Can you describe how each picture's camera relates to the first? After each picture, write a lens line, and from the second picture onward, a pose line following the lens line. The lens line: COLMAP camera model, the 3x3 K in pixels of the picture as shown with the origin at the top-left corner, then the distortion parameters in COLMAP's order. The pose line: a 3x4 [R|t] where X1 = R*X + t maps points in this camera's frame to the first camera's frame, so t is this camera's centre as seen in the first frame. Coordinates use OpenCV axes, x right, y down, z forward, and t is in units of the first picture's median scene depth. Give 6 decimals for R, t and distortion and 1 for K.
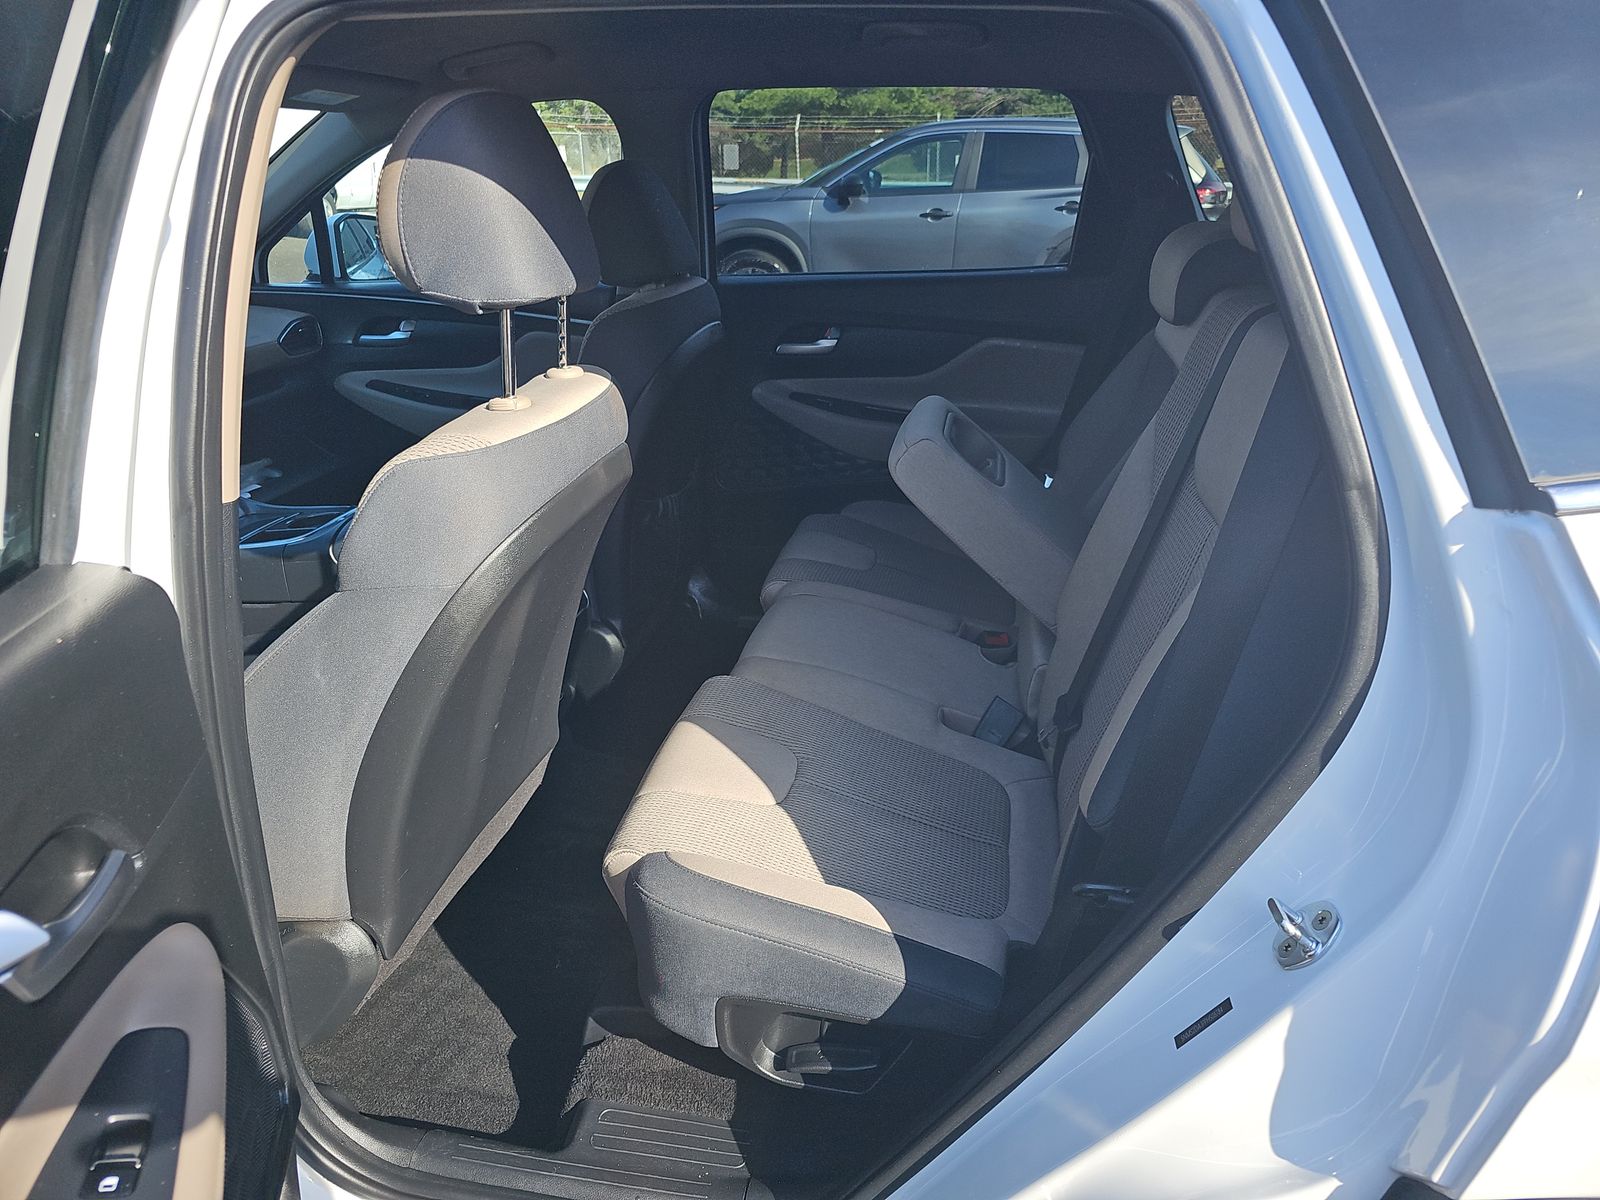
lens RADIAL K [[1042.9, 0, 806.8], [0, 1042.9, 596.9], [0, 0, 1]] dist [0.019503, -0.010667]
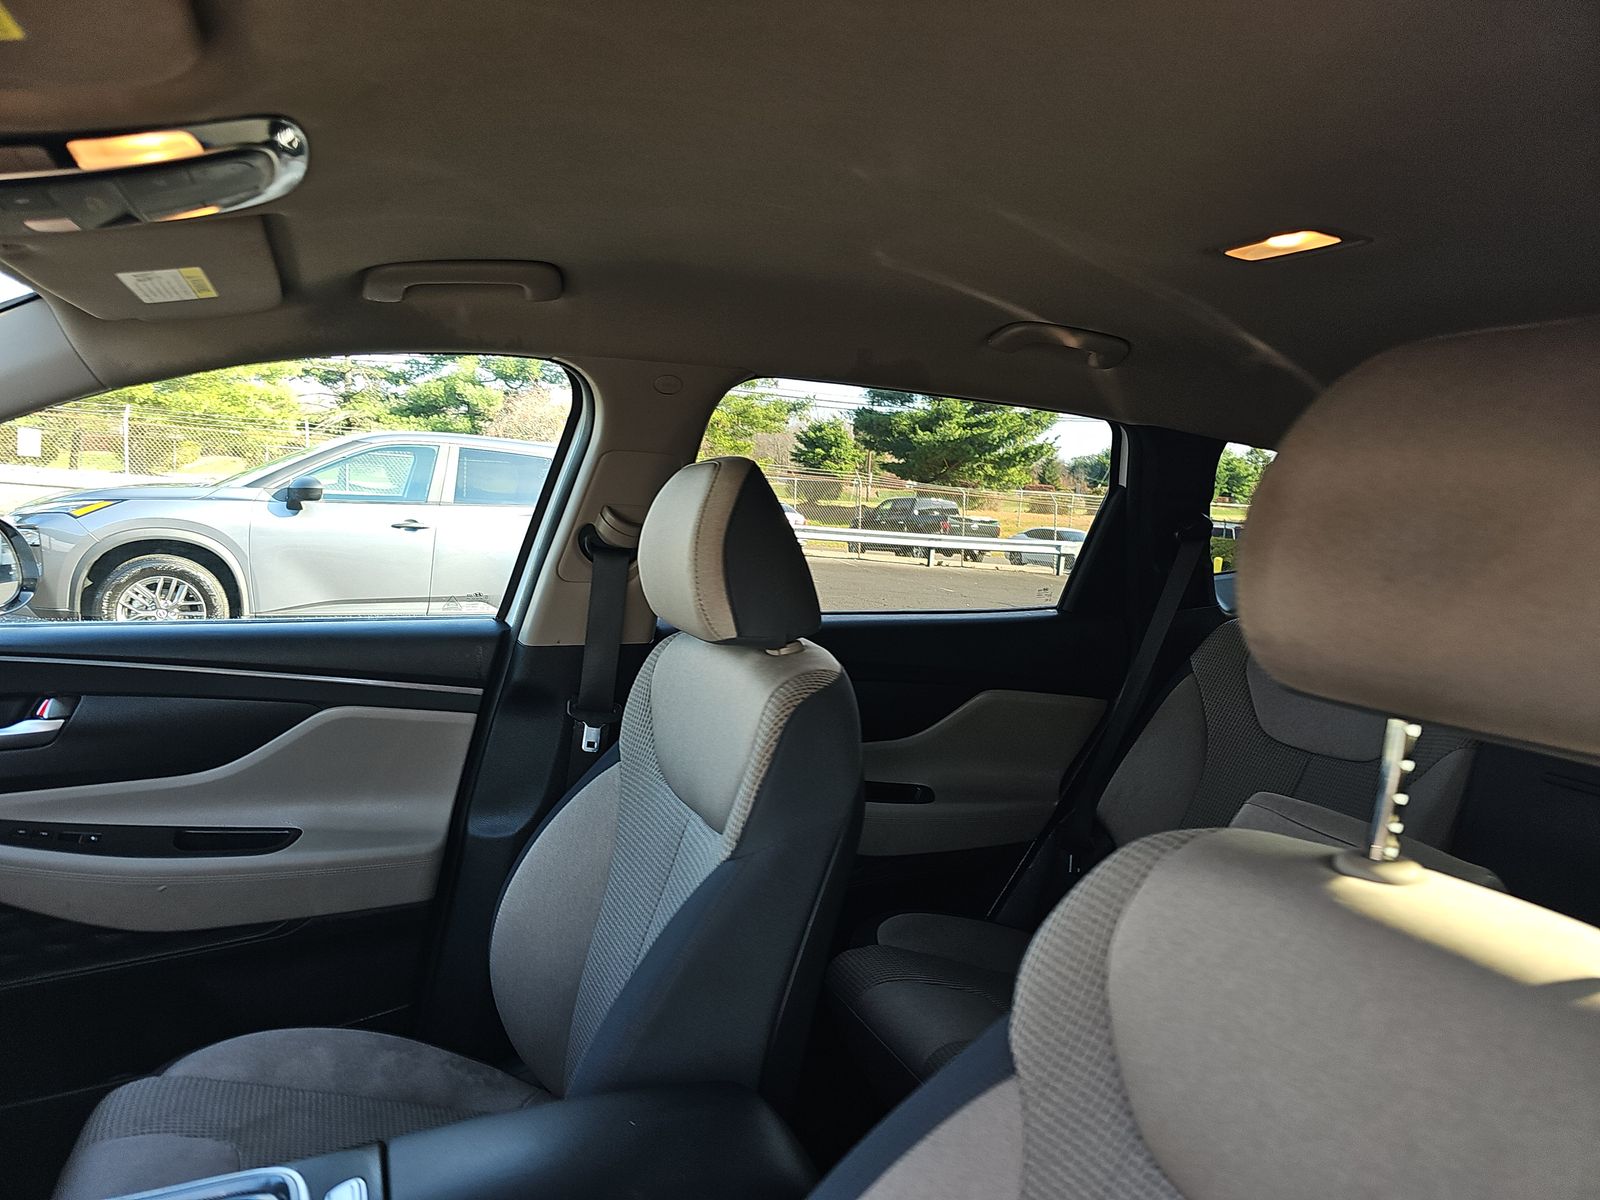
lens RADIAL K [[1042.9, 0, 813.9], [0, 1042.9, 609.4], [0, 0, 1]] dist [0.019503, -0.010667]
pose [[0.818342, 0.005011, 0.574709, -0.110362], [0.151227, 0.962847, -0.223731, -0.039028], [-0.554478, 0.270001, 0.787181, 0.107912]]
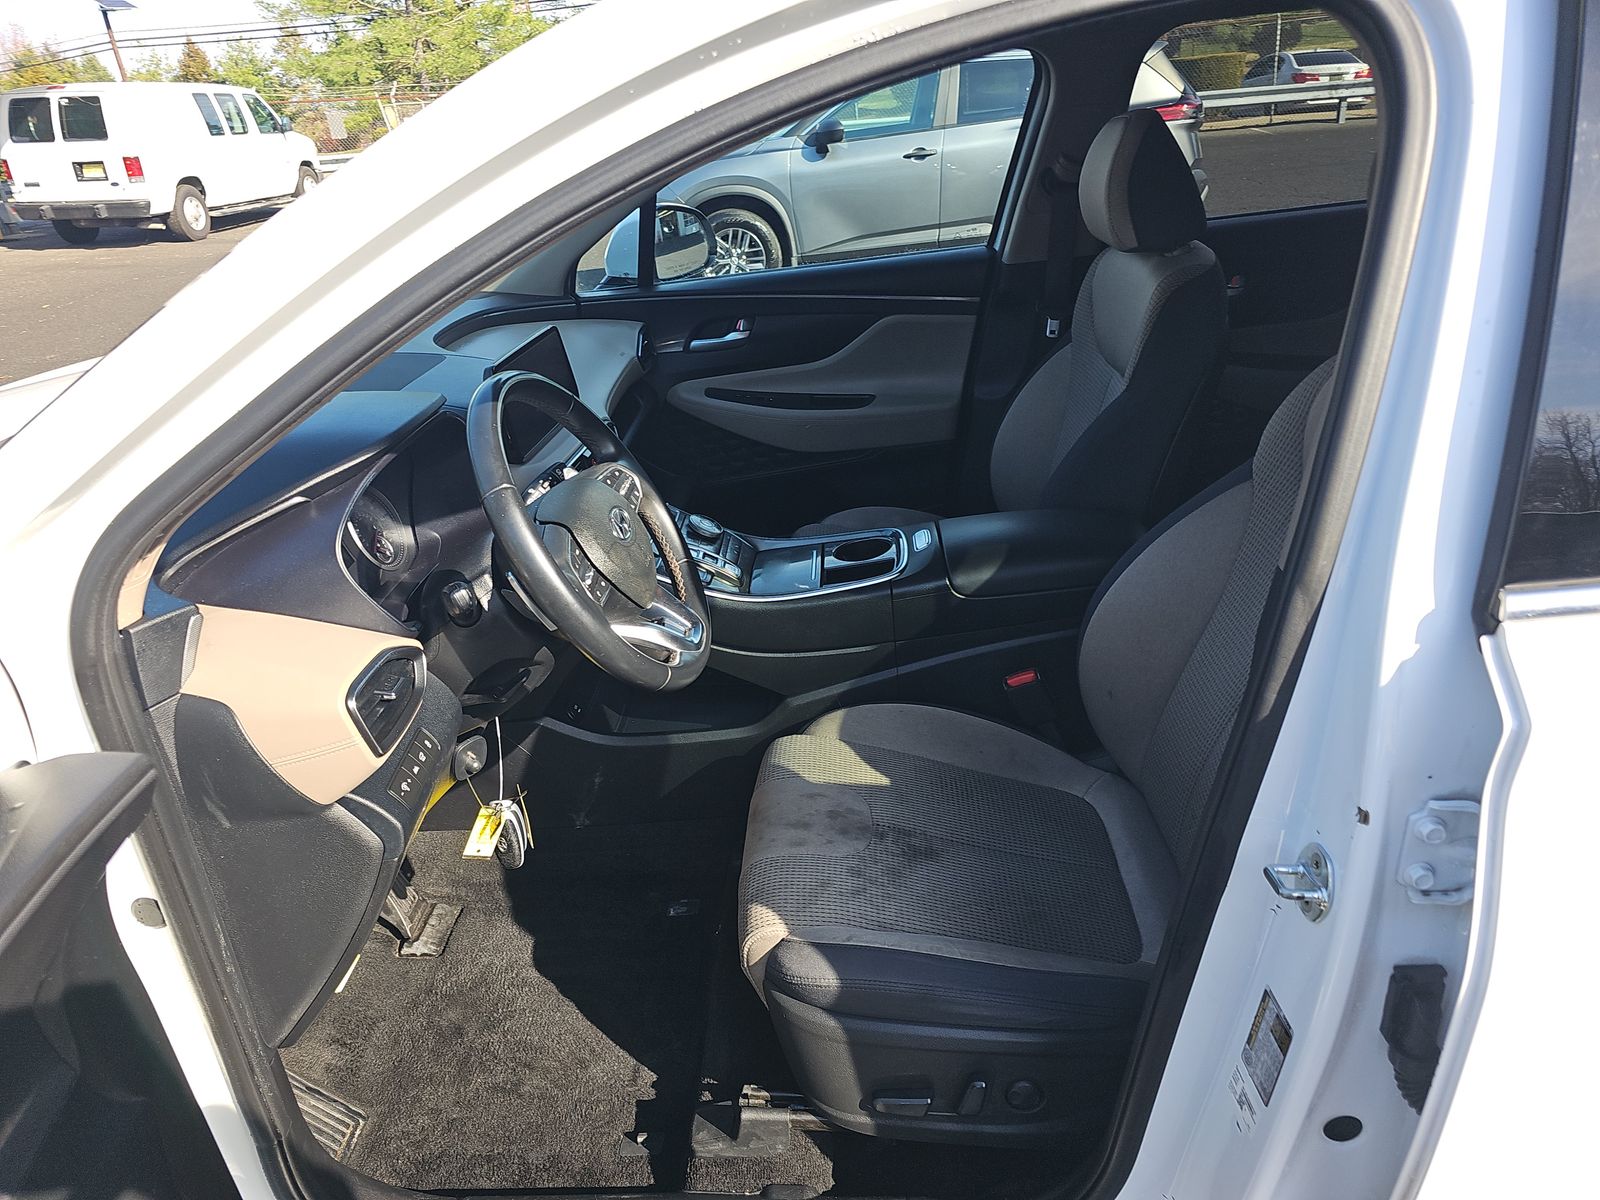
lens RADIAL K [[1042.9, 0, 799.6], [0, 1042.9, 612.6], [0, 0, 1]] dist [0.019503, -0.010667]
pose [[0.986657, -0.131830, 0.095543, -0.134303], [0.126257, 0.990045, 0.062217, -0.017879], [-0.102794, -0.049323, 0.993479, 0.022453]]
